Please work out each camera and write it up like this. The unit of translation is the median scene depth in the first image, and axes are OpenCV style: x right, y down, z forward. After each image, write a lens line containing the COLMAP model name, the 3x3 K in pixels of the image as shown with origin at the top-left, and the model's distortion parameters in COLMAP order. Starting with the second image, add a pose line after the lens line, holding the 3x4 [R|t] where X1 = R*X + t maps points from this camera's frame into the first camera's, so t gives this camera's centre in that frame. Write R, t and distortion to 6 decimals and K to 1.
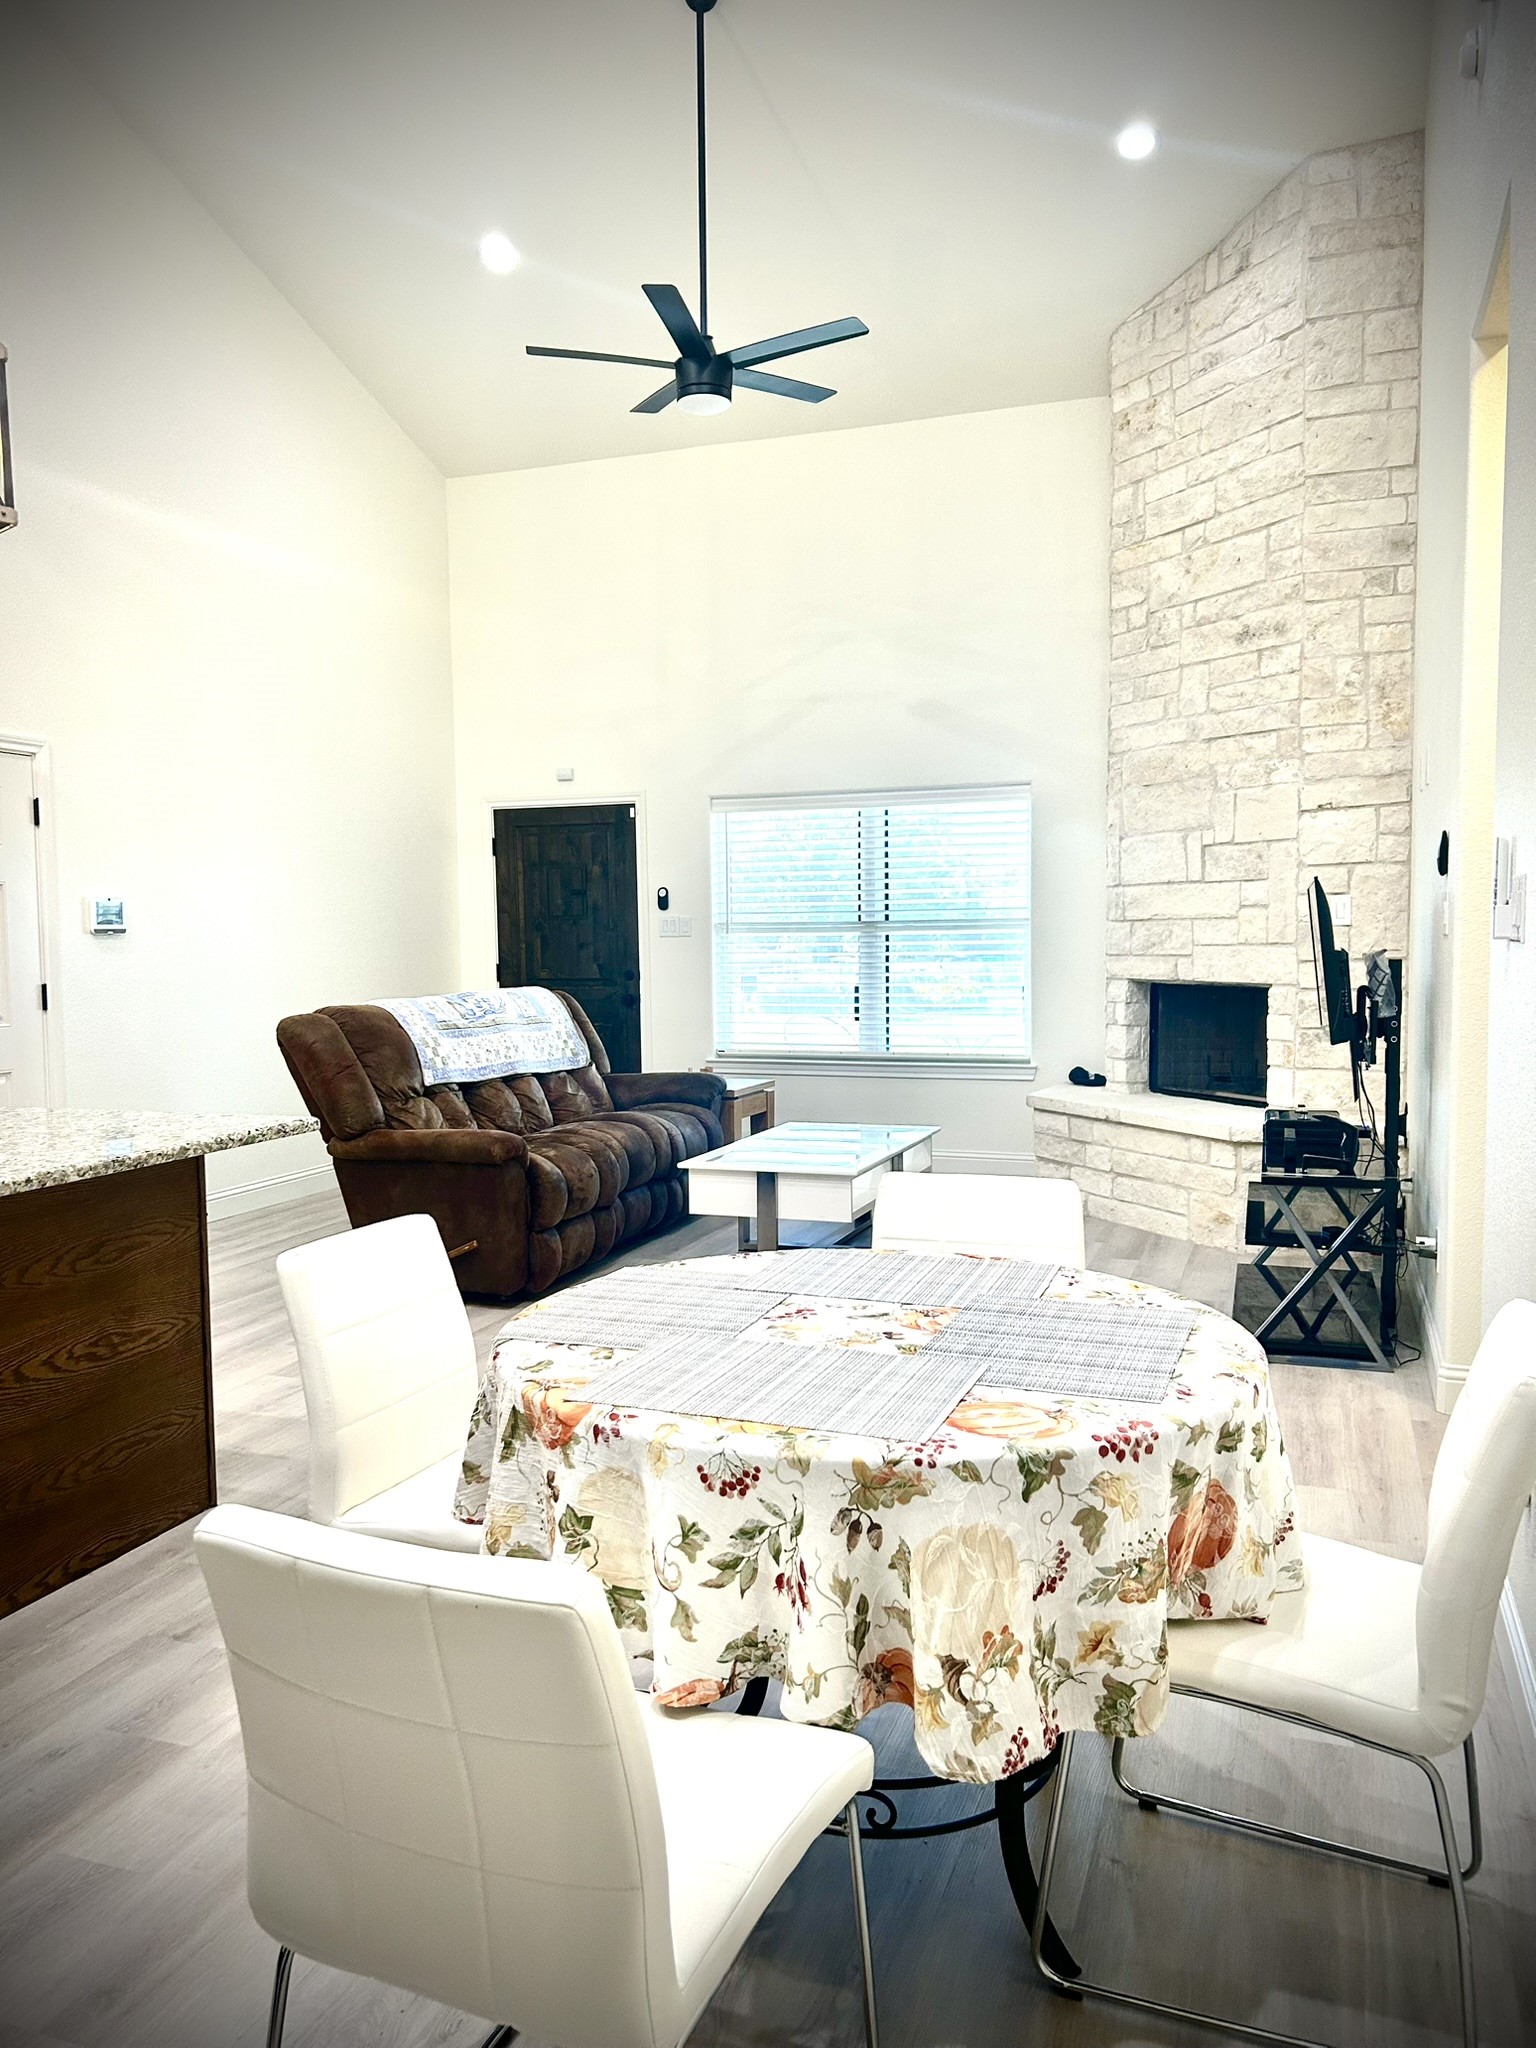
lens RADIAL K [[1522.4, 0, 761.2], [0, 1522.4, 1014.0], [0, 0, 1]] dist [0.052343, -0.051613]
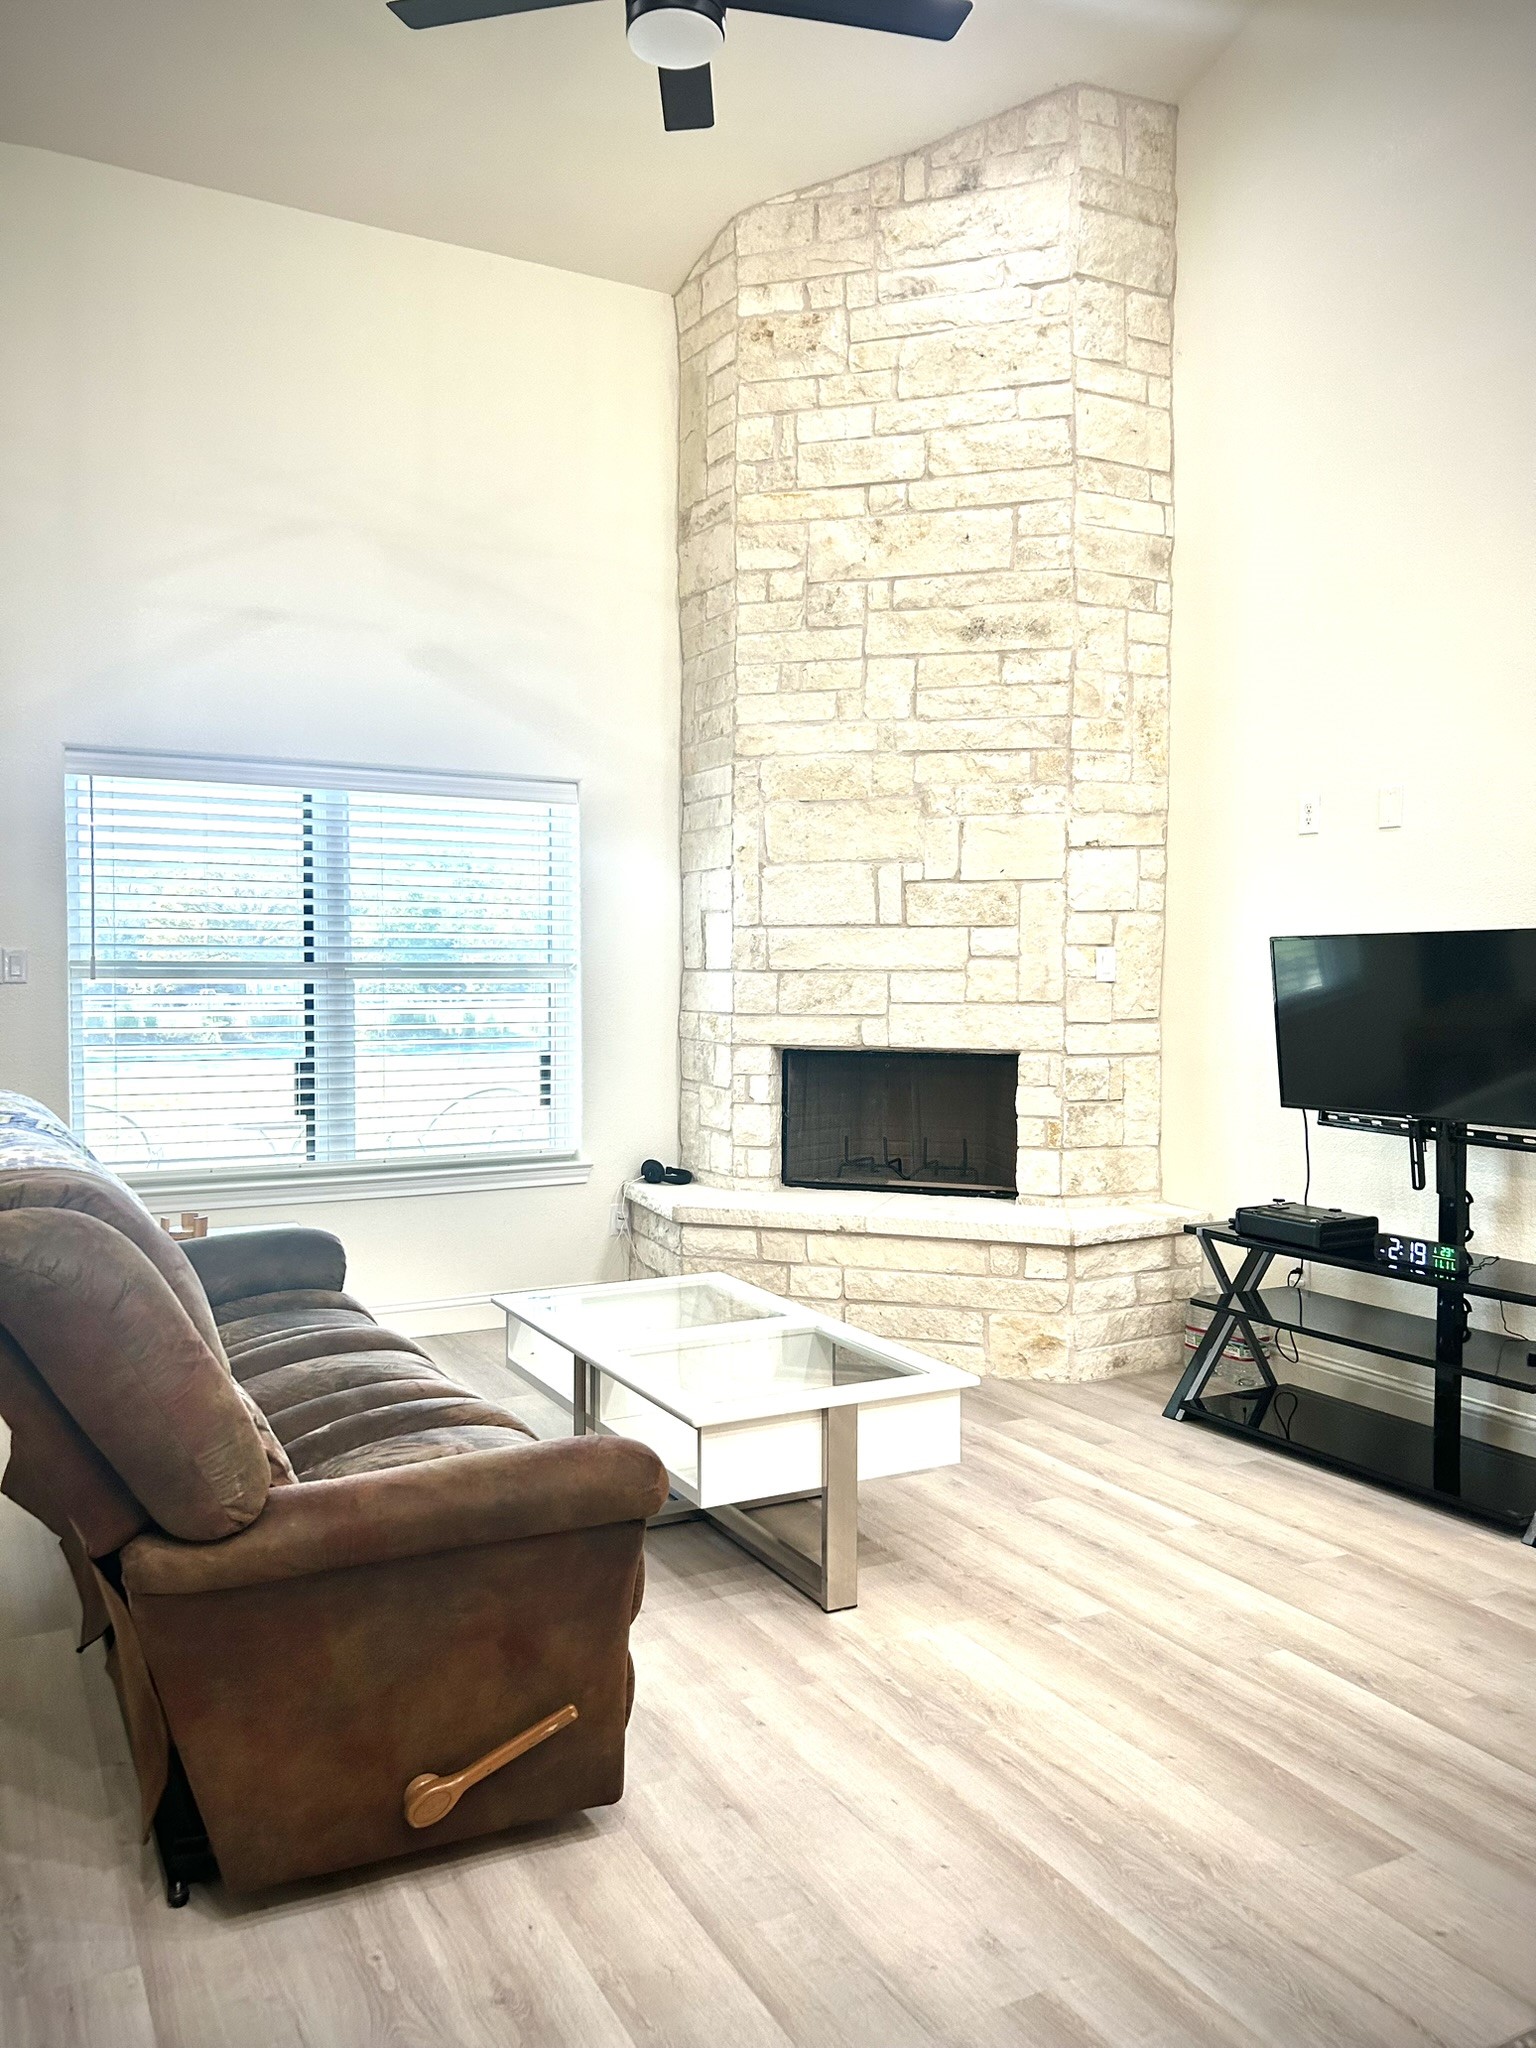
lens RADIAL K [[1505.7, 0, 690.2], [0, 1505.7, 1017.7], [0, 0, 1]] dist [0.111241, -0.197502]
pose [[0.682822, -0.010361, 0.730511, -0.417115], [0.028254, 0.999526, -0.012233, -0.033932], [-0.730038, 0.028992, 0.682791, 0.591627]]
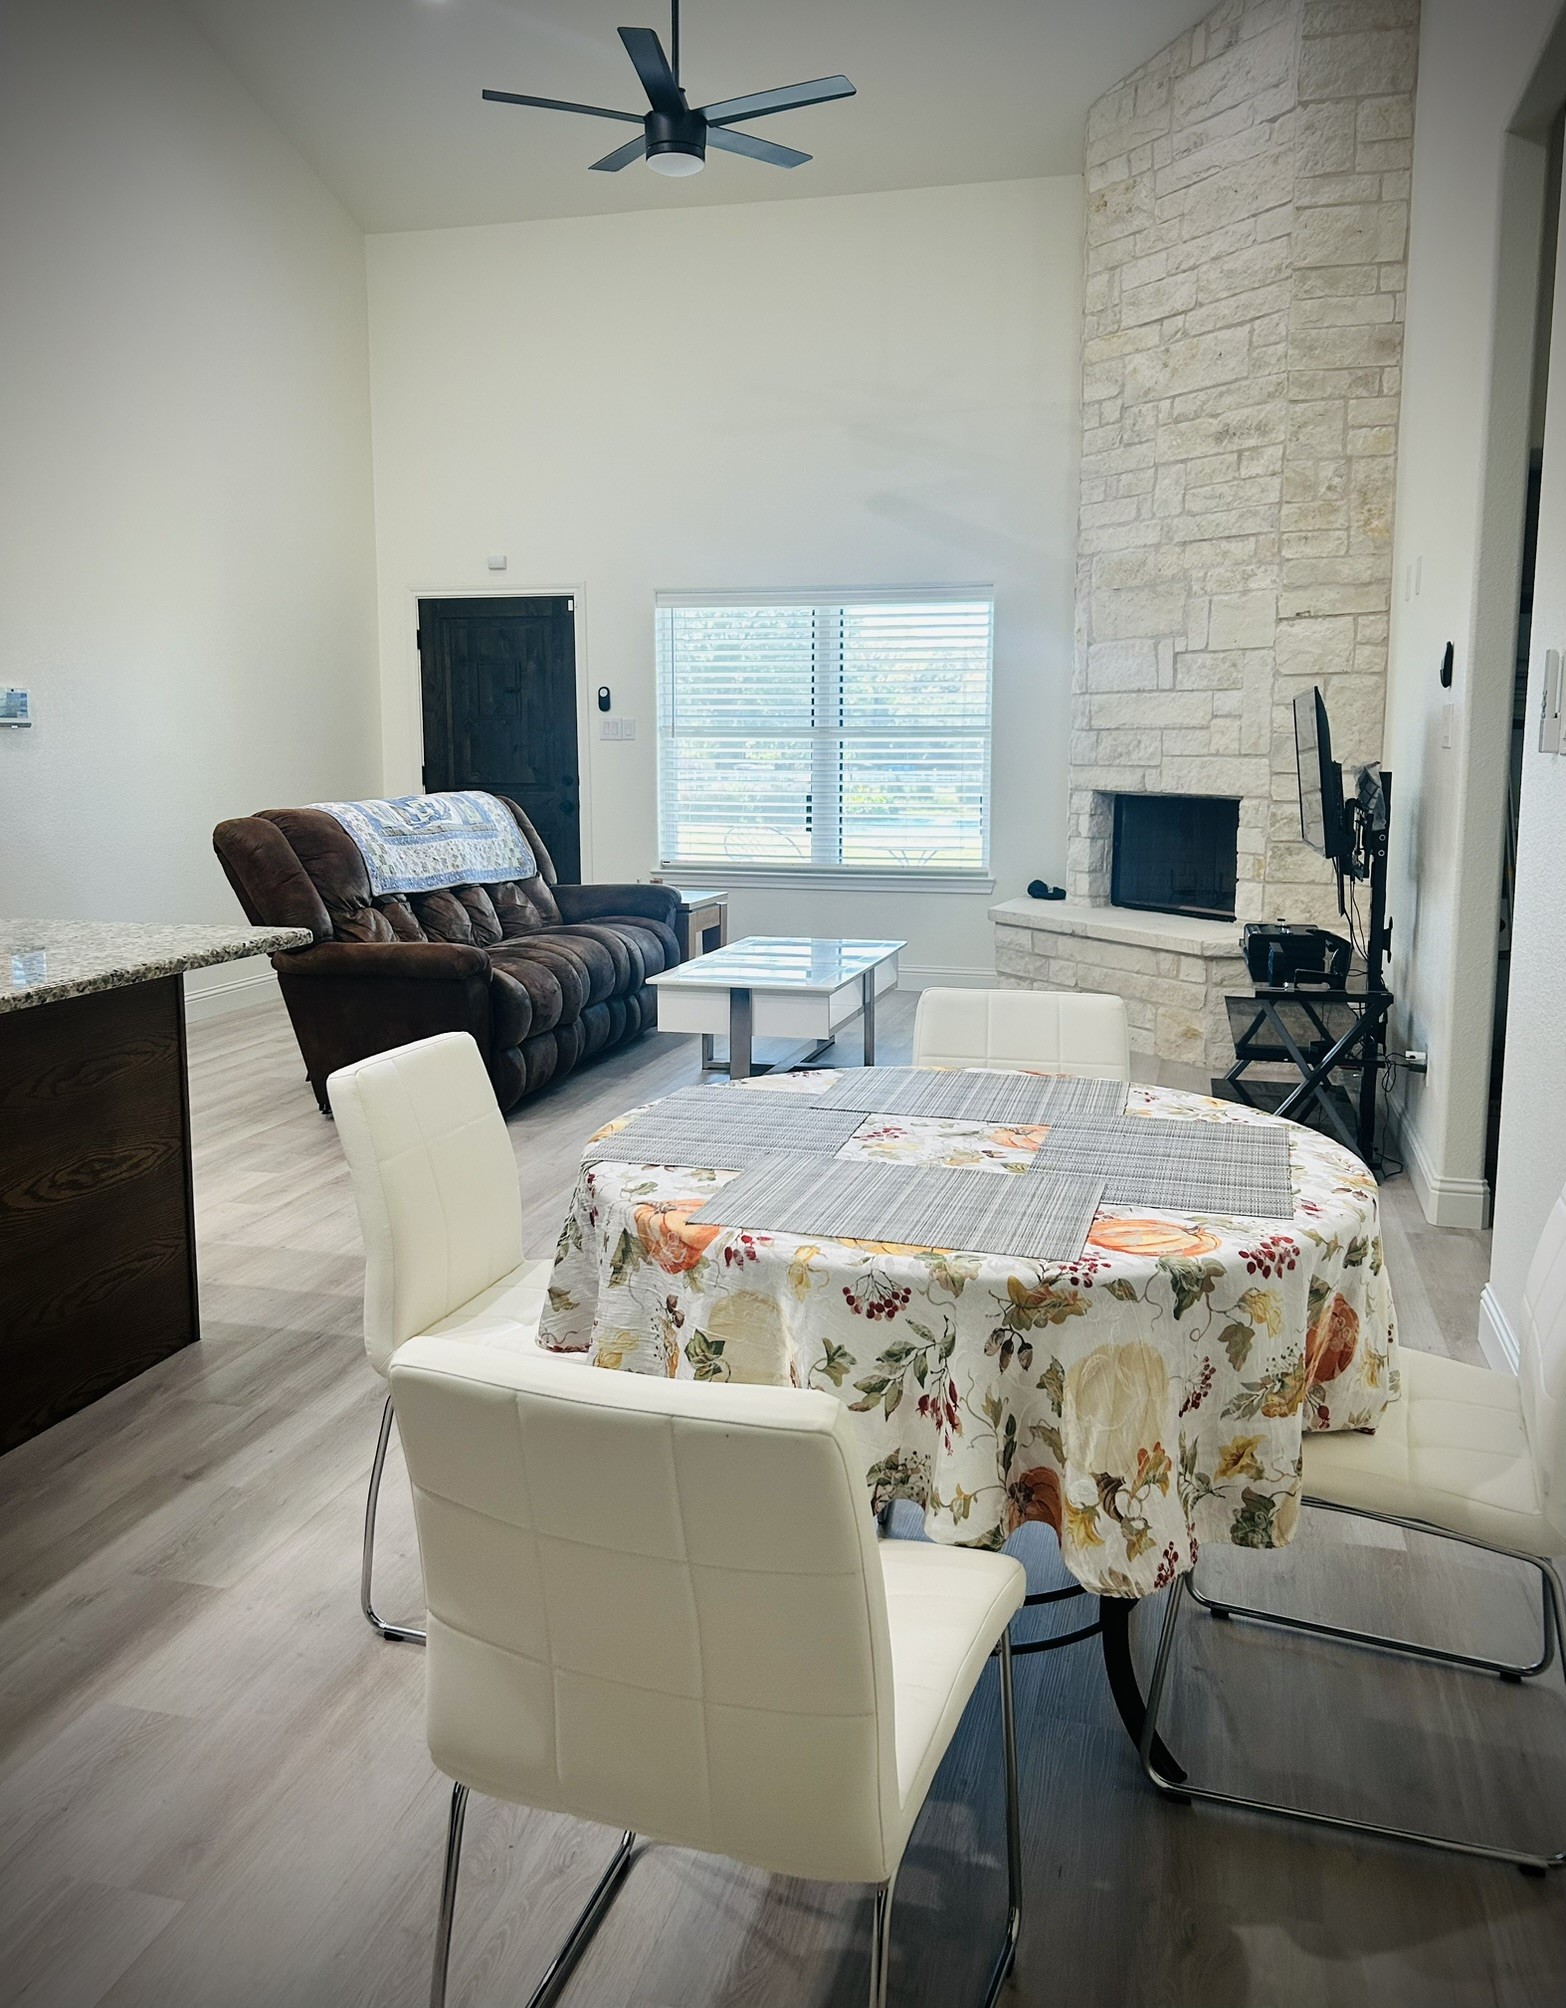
lens RADIAL K [[1584.8, 0, 793.8], [0, 1584.8, 910.4], [0, 0, 1]] dist [0.064130, -0.072055]
pose [[0.996291, 0.003677, 0.085965, -0.043561], [-0.008374, 0.998487, 0.054349, 0.000452], [-0.085635, -0.054867, 0.994815, 0.003353]]
